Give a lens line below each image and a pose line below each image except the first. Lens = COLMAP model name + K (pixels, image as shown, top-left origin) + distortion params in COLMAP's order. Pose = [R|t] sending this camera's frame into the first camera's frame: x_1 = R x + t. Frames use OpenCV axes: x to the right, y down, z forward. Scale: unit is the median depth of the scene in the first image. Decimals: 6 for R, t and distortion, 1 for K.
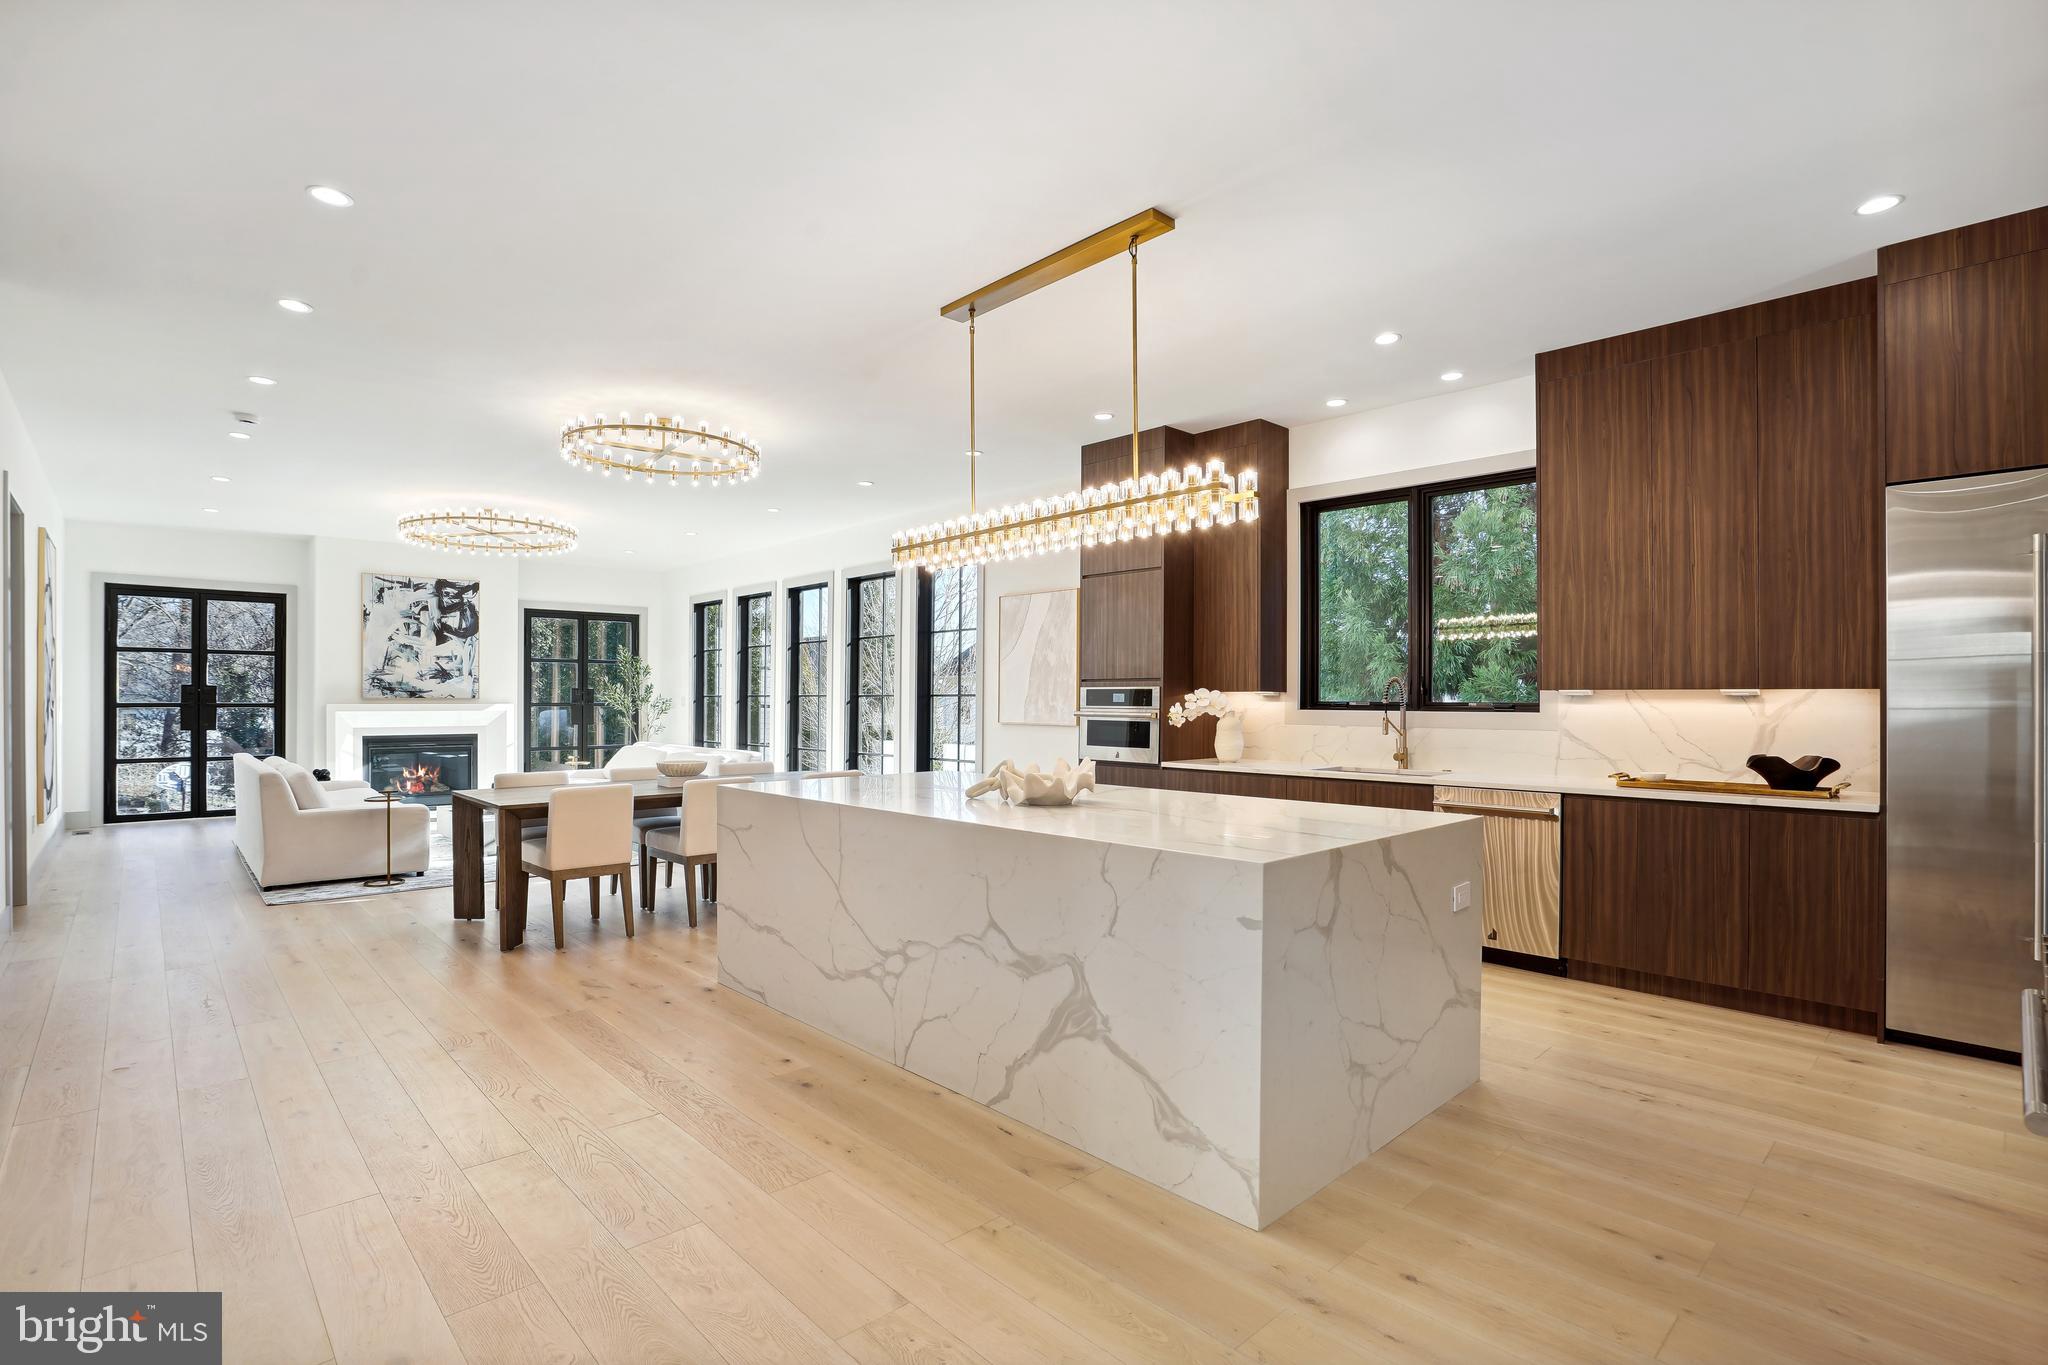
lens RADIAL K [[978.2, 0, 1026.8], [0, 978.2, 696.2], [0, 0, 1]] dist [-0.044058, 0.000571]
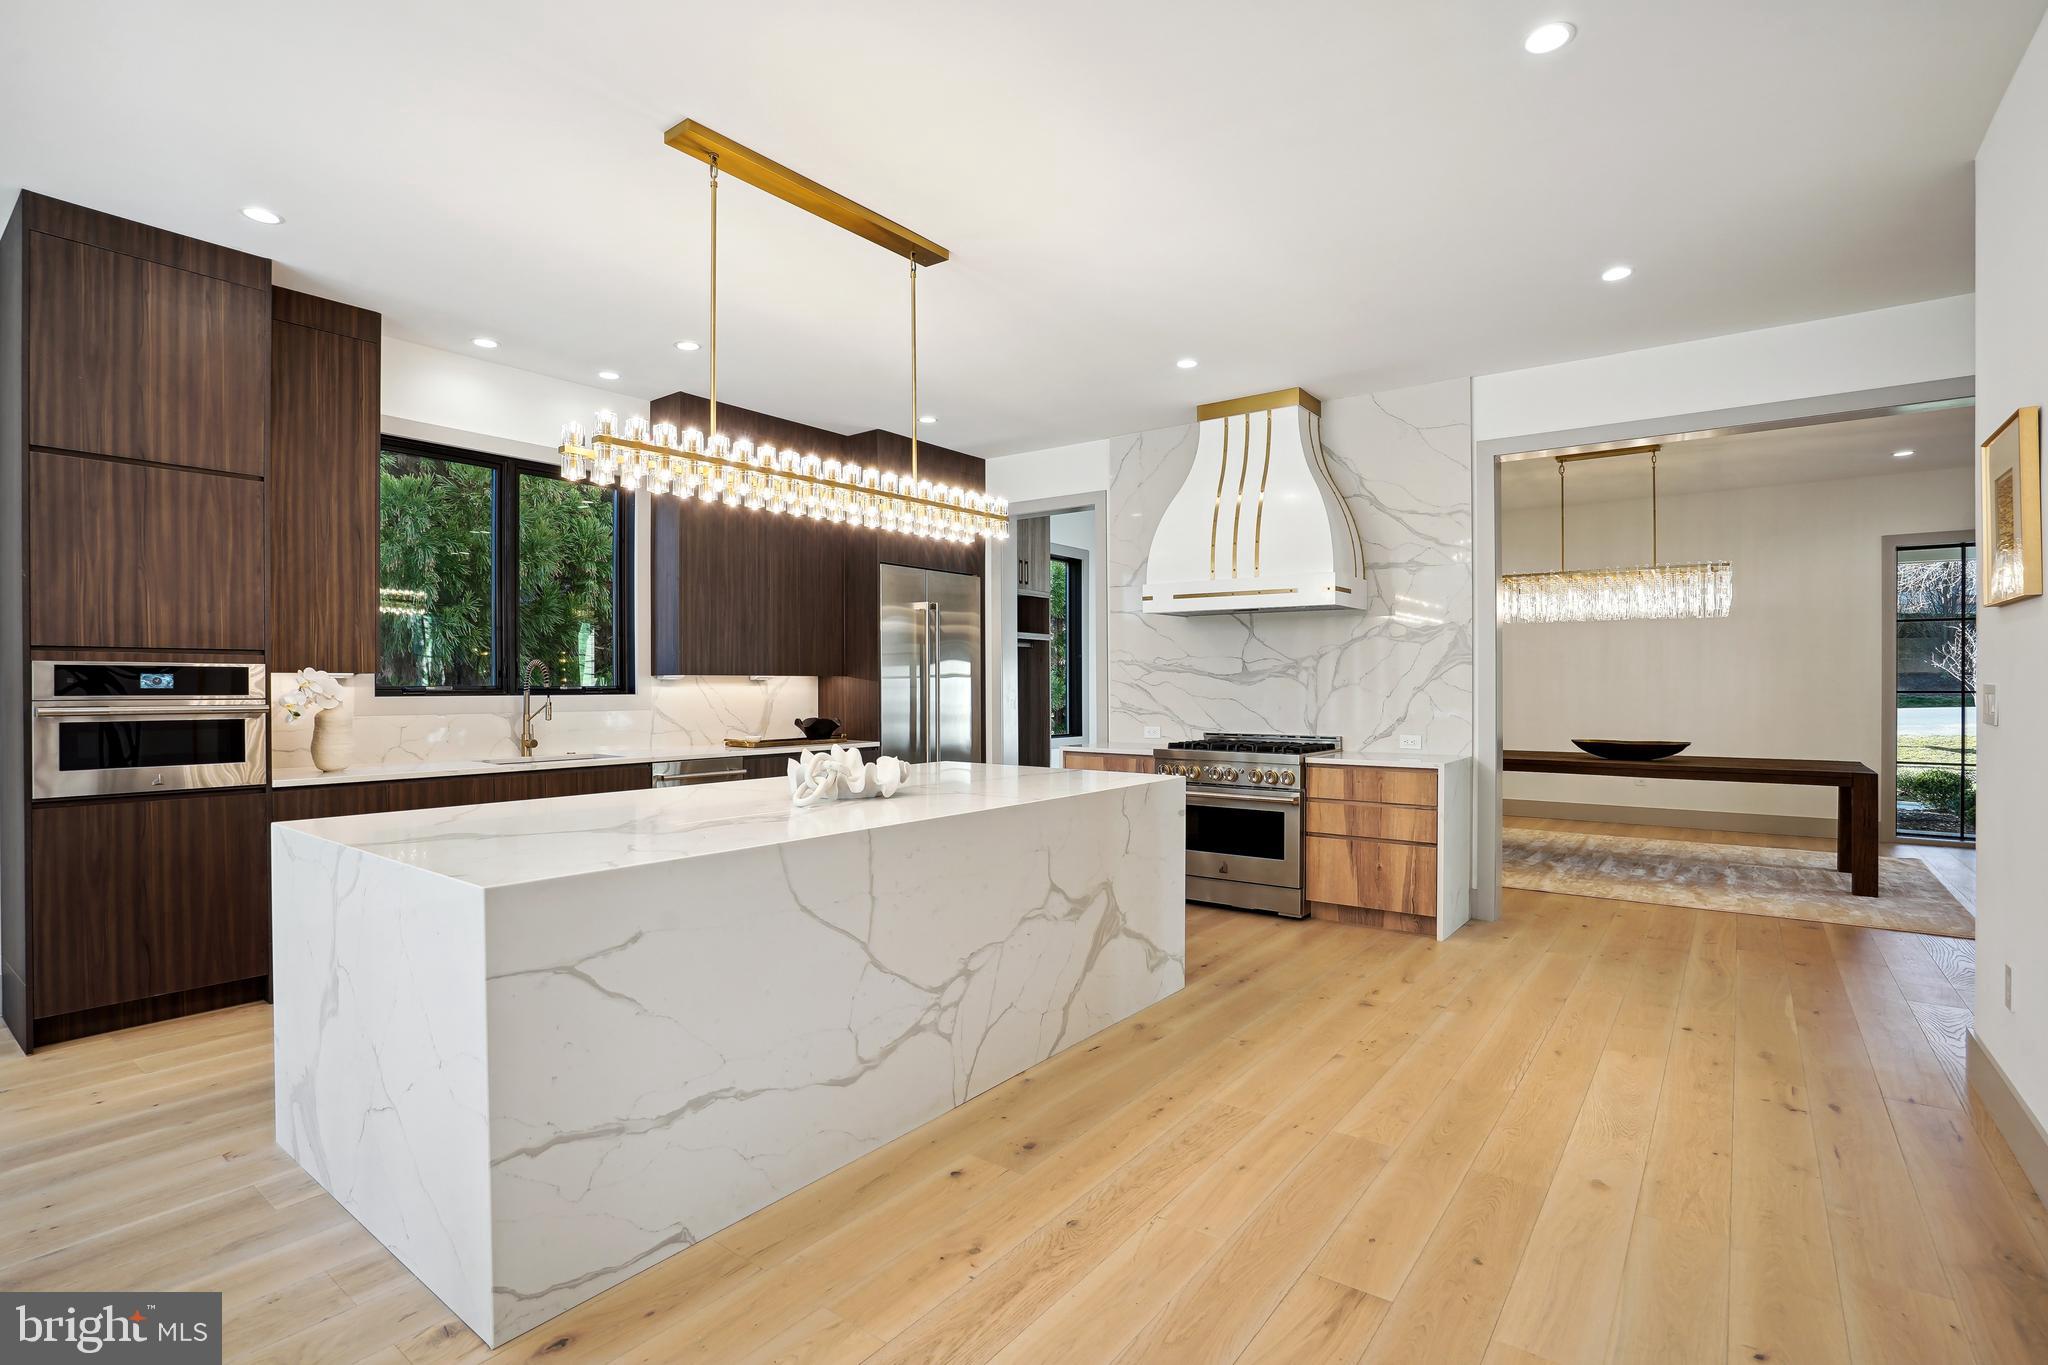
lens RADIAL K [[971.4, 0, 1017.5], [0, 971.4, 684.1], [0, 0, 1]] dist [-0.045240, 0.013136]
pose [[-0.157622, -0.003679, 0.987493, -0.851741], [-0.003035, 0.999990, 0.003241, 0.000165], [-0.987495, -0.002486, -0.157632, 0.931683]]
